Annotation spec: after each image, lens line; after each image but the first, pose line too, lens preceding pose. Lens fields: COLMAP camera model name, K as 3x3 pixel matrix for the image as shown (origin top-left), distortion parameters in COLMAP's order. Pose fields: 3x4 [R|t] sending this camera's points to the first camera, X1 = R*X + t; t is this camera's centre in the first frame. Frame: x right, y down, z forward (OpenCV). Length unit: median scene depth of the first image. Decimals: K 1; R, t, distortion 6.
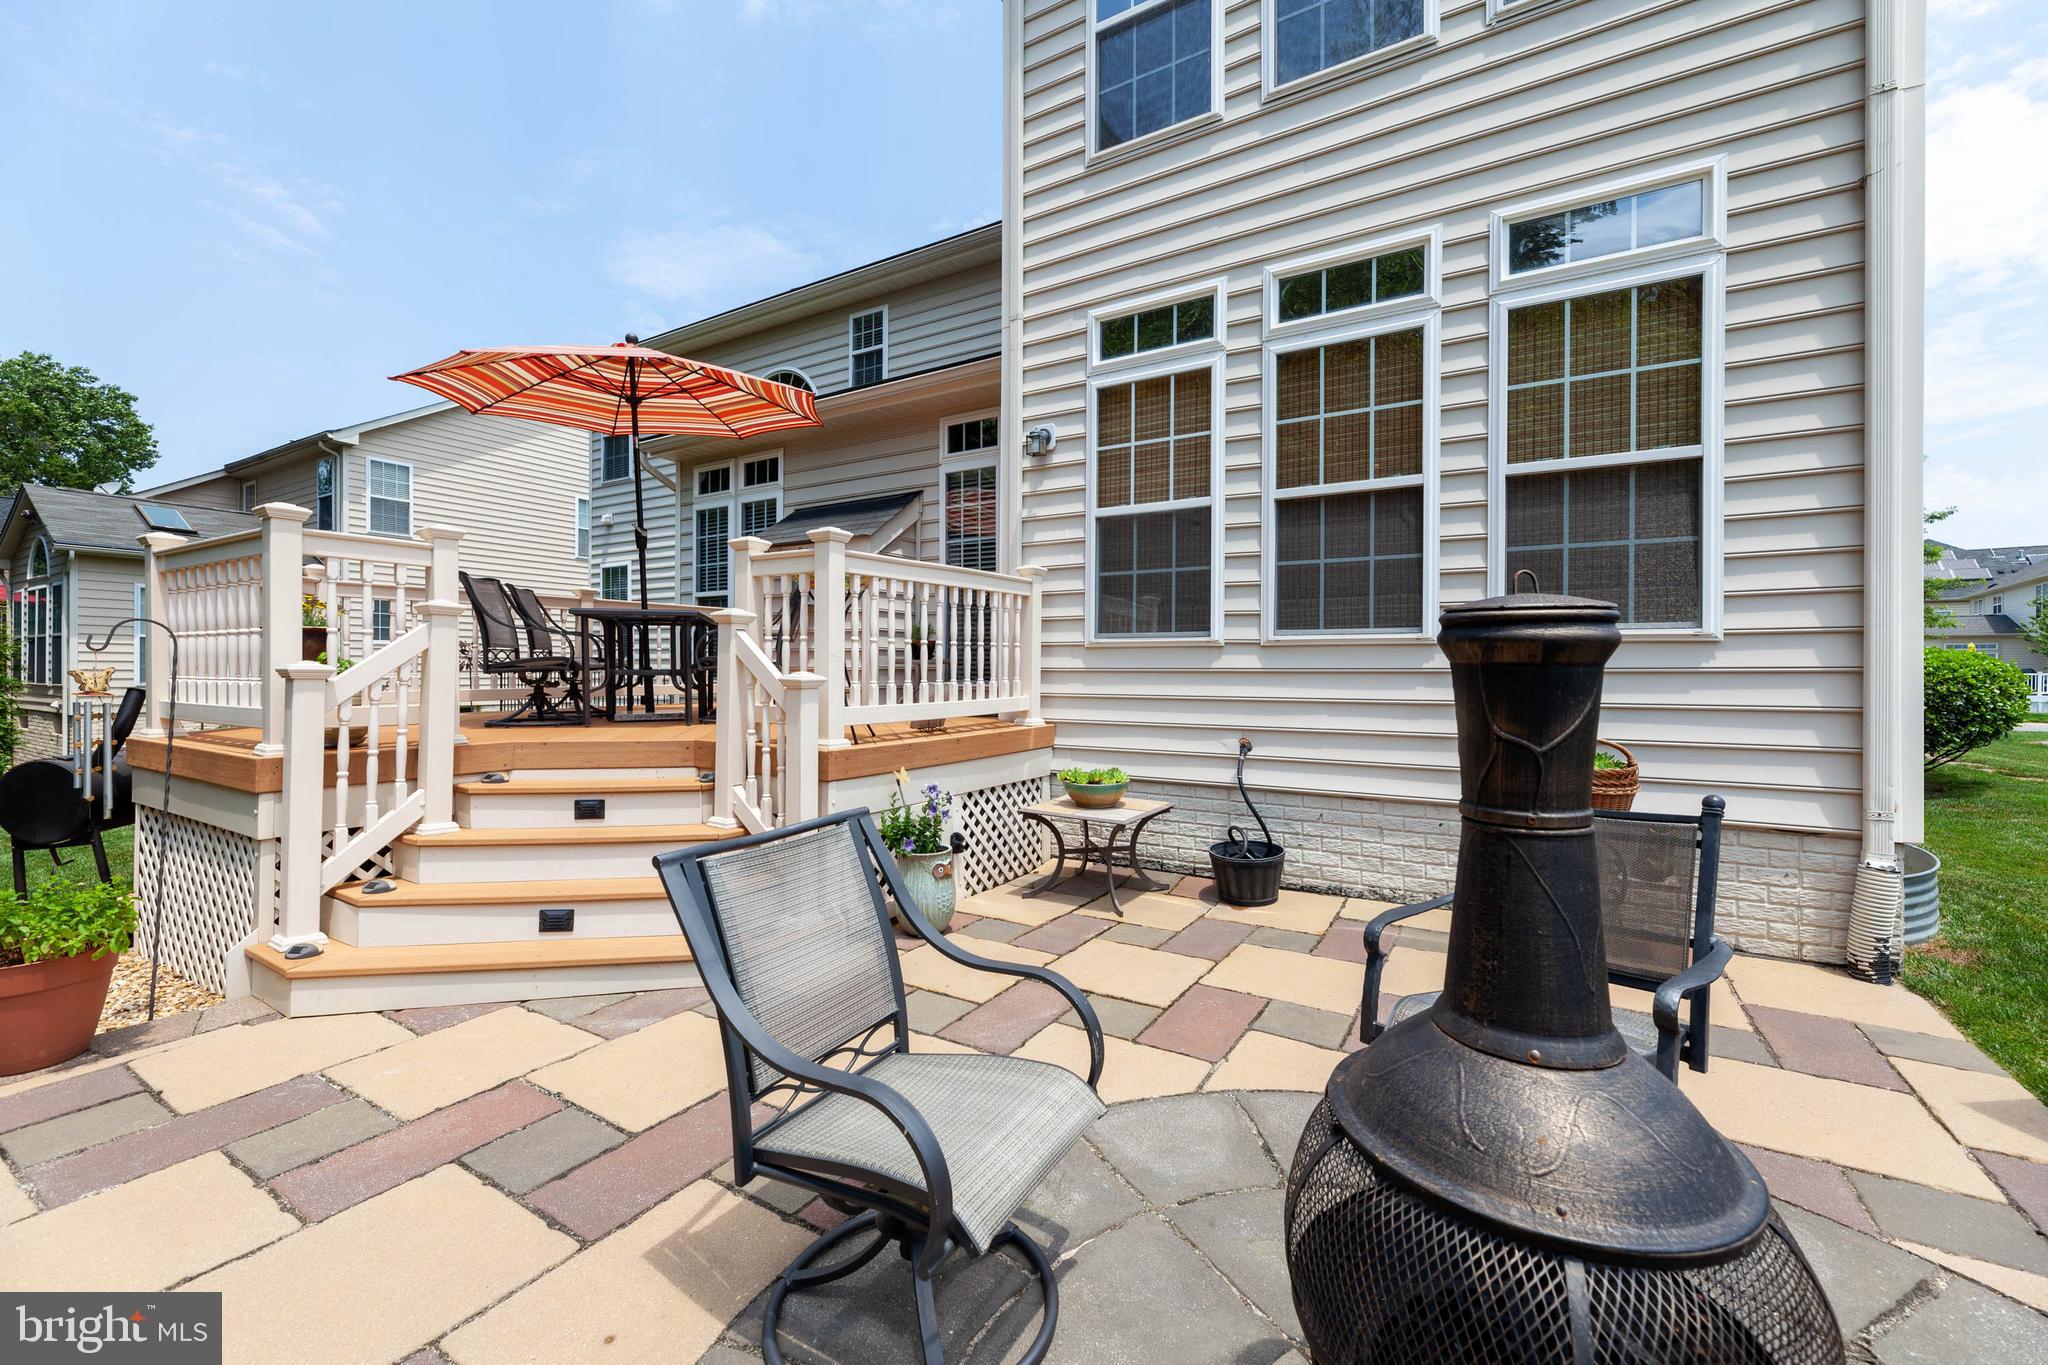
lens RADIAL K [[834.5, 0, 1025.3], [0, 834.5, 671.9], [0, 0, 1]] dist [-0.000923, -0.000014]
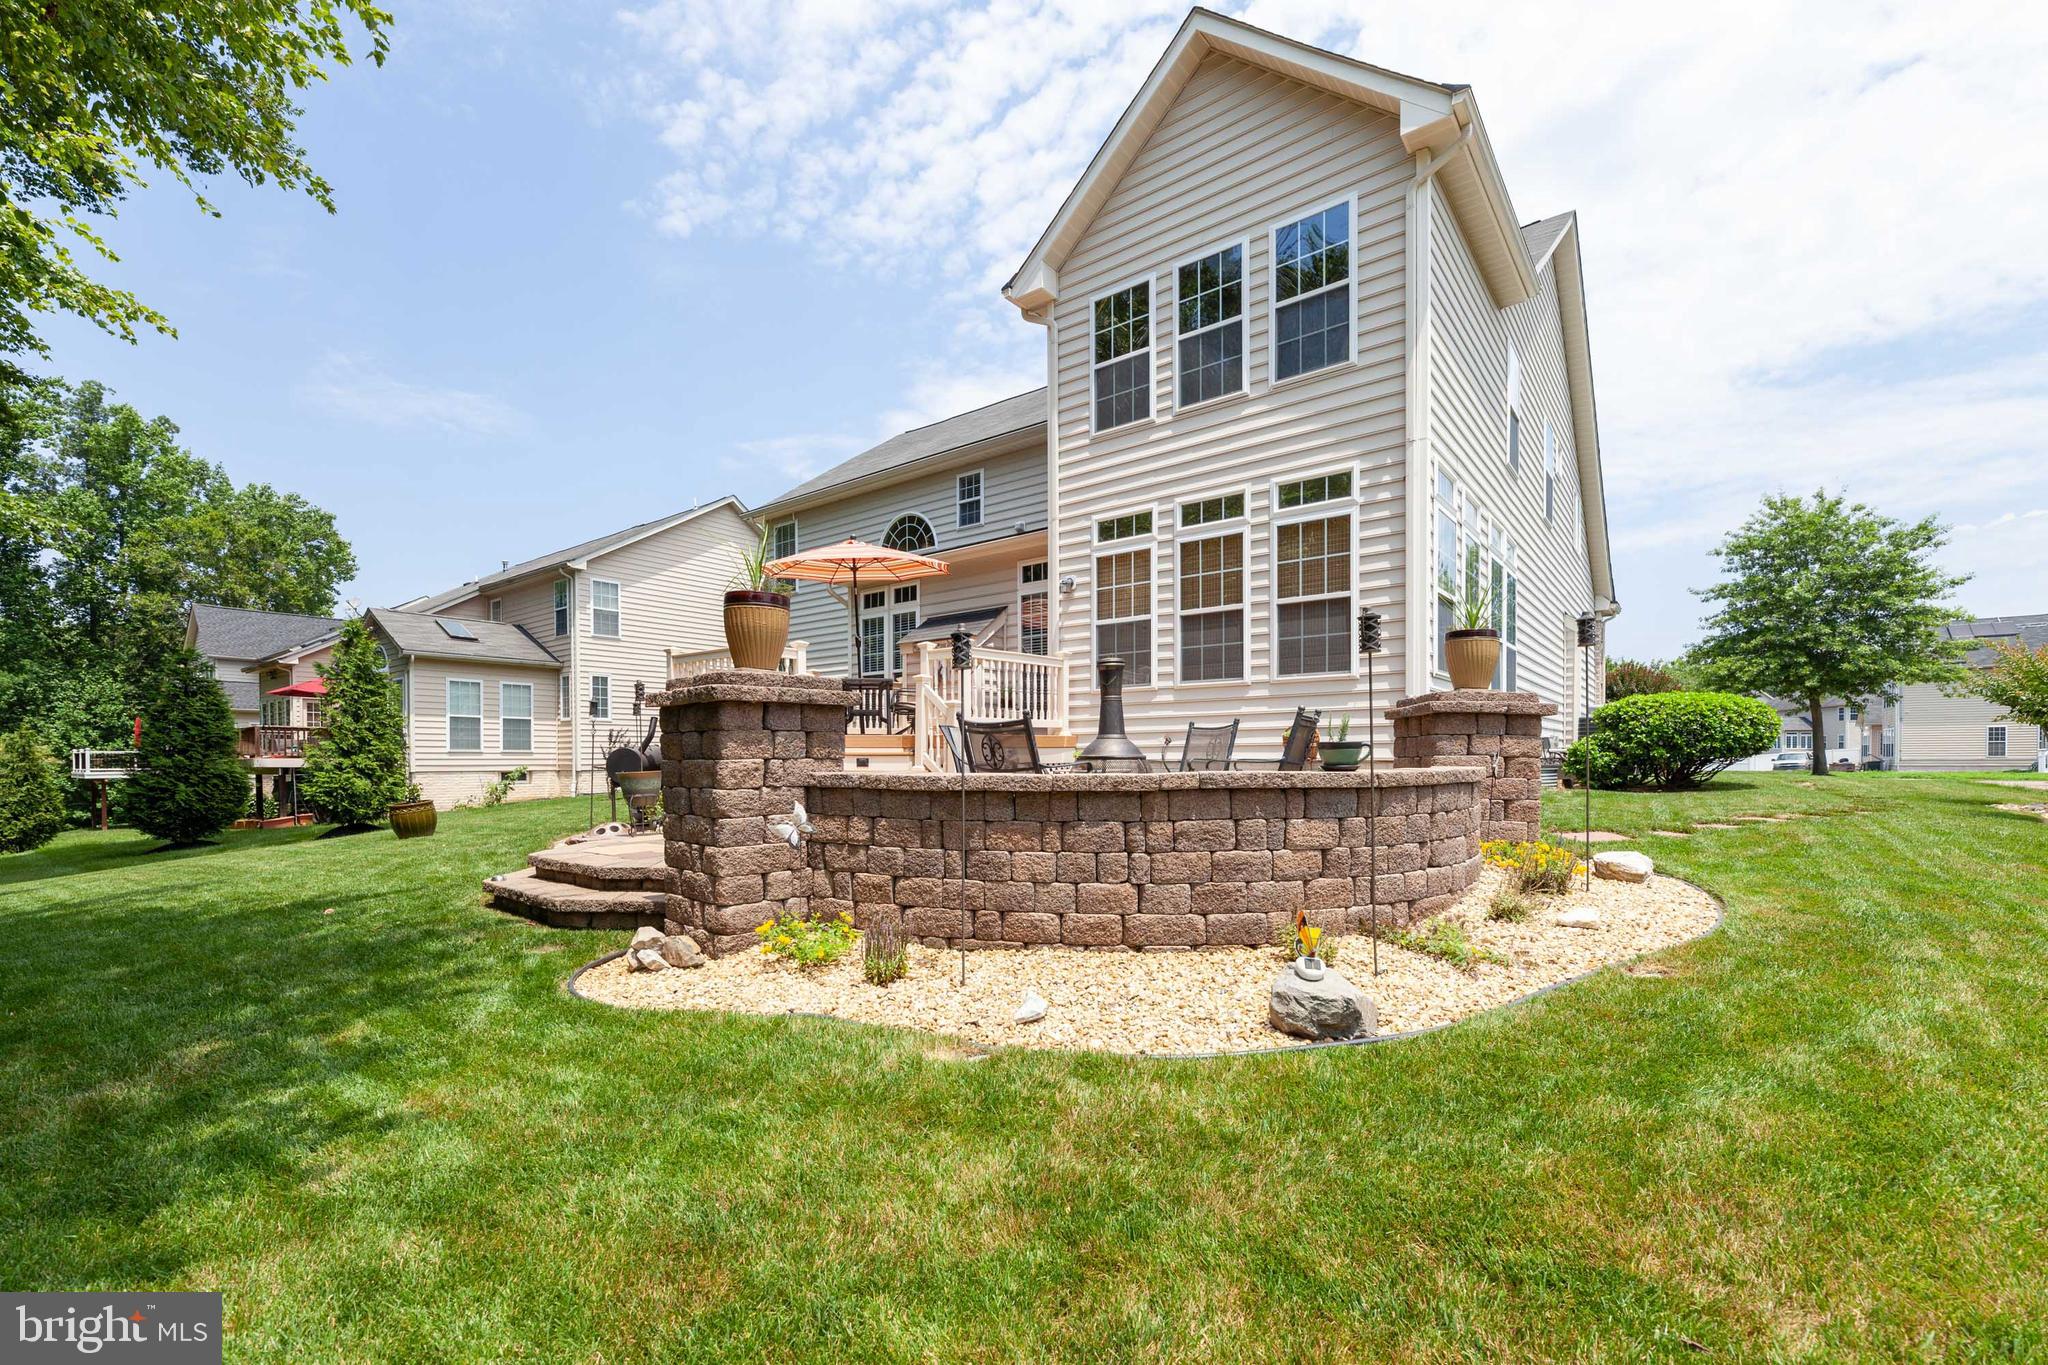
lens RADIAL K [[868.9, 0, 1009.8], [0, 868.9, 763.6], [0, 0, 1]] dist [0.008125, 0.000039]
pose [[0.991640, -0.006220, -0.128885, 0.140585], [0.006865, 0.999966, 0.004560, 0.116896], [0.128852, -0.005407, 0.991649, -0.976146]]
